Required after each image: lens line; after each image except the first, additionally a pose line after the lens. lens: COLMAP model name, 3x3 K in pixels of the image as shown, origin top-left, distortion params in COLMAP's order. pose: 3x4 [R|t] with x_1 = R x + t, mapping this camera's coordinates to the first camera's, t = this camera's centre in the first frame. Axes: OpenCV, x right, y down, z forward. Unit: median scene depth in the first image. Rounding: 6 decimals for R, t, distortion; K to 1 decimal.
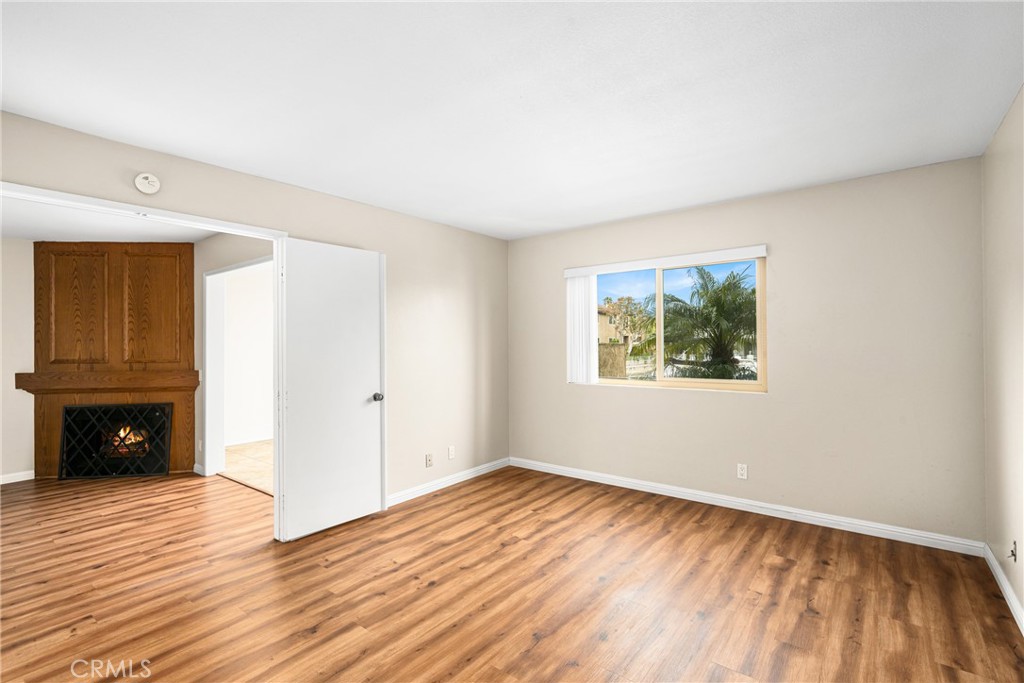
lens RADIAL K [[468.6, 0, 509.2], [0, 468.6, 338.5], [0, 0, 1]] dist [0.000333, -0.000532]
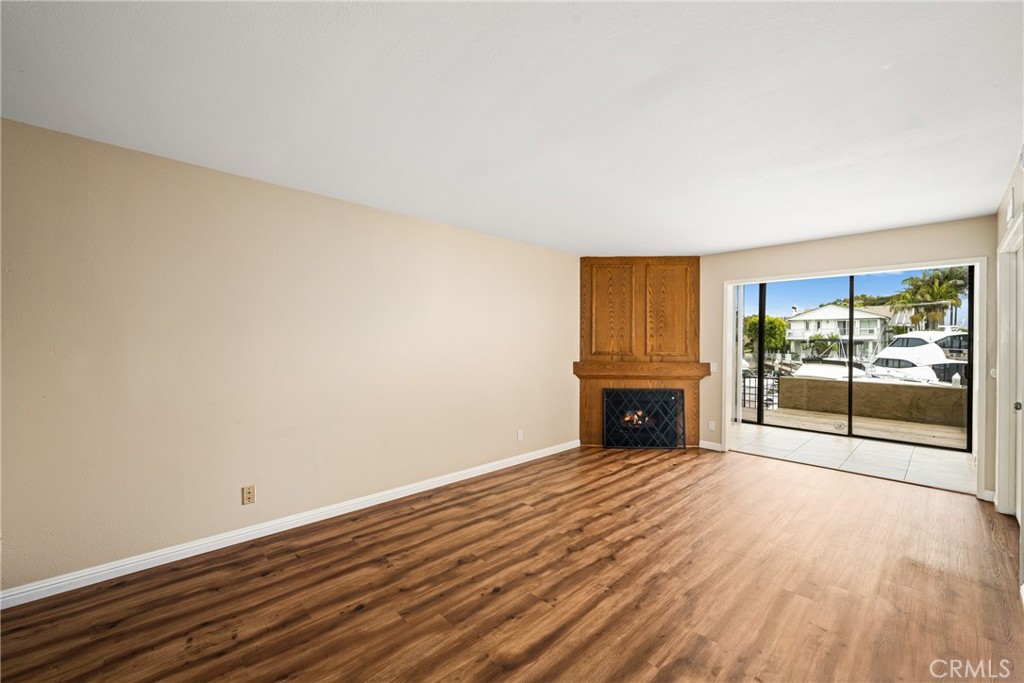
lens RADIAL K [[418.6, 0, 508.8], [0, 418.6, 343.4], [0, 0, 1]] dist [-0.001048, -0.000380]
pose [[0.988990, 0.014544, -0.147264, -1.287388], [-0.011899, 0.999752, 0.018826, 0.005828], [0.147501, -0.016867, 0.988918, -0.166701]]
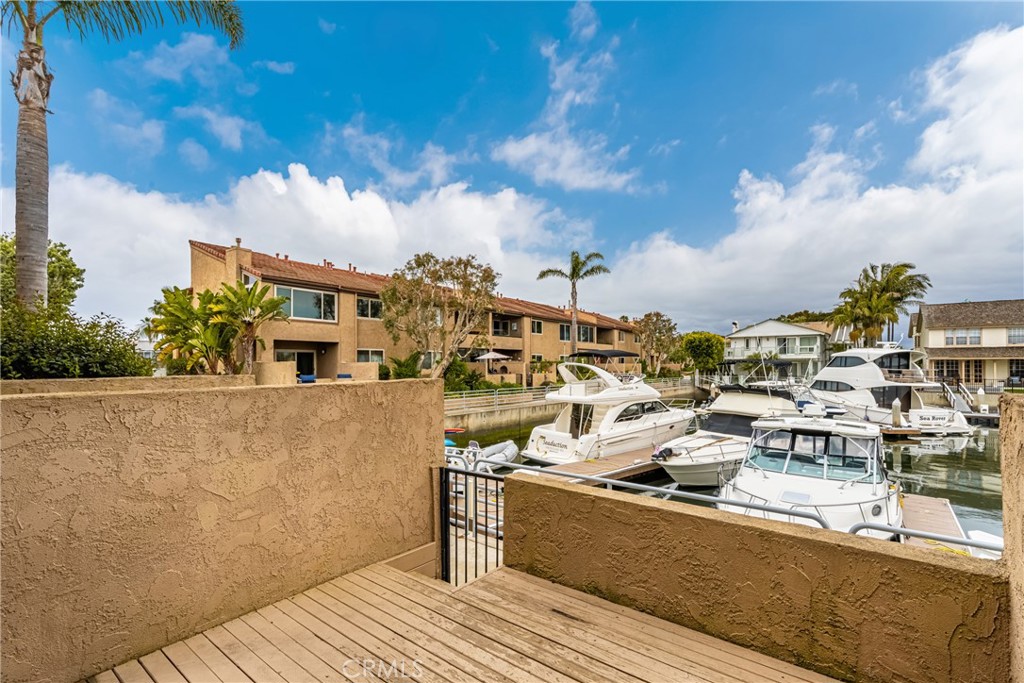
lens RADIAL K [[468.2, 0, 540.9], [0, 468.2, 365.3], [0, 0, 1]] dist [0.011781, 0.000061]
pose [[0.999435, 0.001771, 0.033556, -0.109276], [-0.002345, 0.999851, 0.017094, -0.018792], [-0.033521, -0.017164, 0.999291, 1.412049]]
